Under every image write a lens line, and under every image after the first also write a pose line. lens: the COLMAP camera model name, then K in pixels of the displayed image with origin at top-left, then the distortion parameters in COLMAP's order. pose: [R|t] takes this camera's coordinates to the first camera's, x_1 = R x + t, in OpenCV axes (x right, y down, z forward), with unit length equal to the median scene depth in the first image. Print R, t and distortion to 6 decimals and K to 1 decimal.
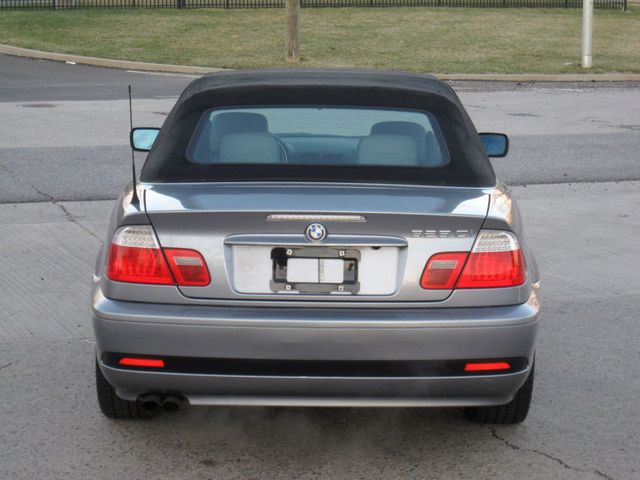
lens RADIAL K [[1479.2, 0, 320.0], [0, 1479.2, 240.0], [0, 0, 1]] dist [-0.064777, -0.021153]
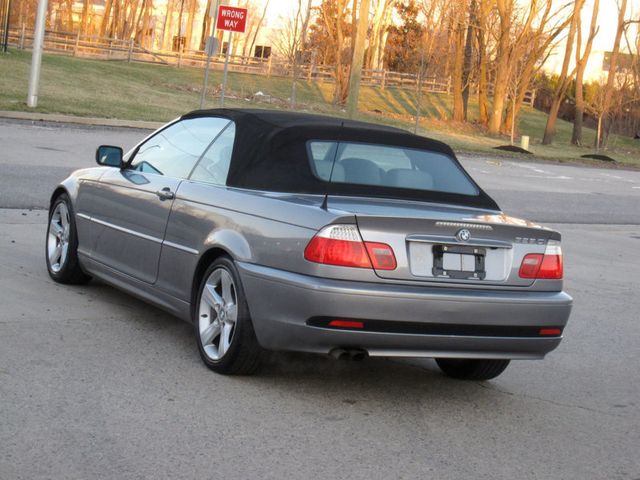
lens RADIAL K [[1479.2, 0, 320.0], [0, 1479.2, 240.0], [0, 0, 1]] dist [-0.064777, -0.021153]
pose [[0.886127, 0.048259, 0.460923, -0.784648], [-0.036083, 0.998729, -0.035199, 0.054446], [-0.462036, 0.014559, 0.886742, -0.210831]]
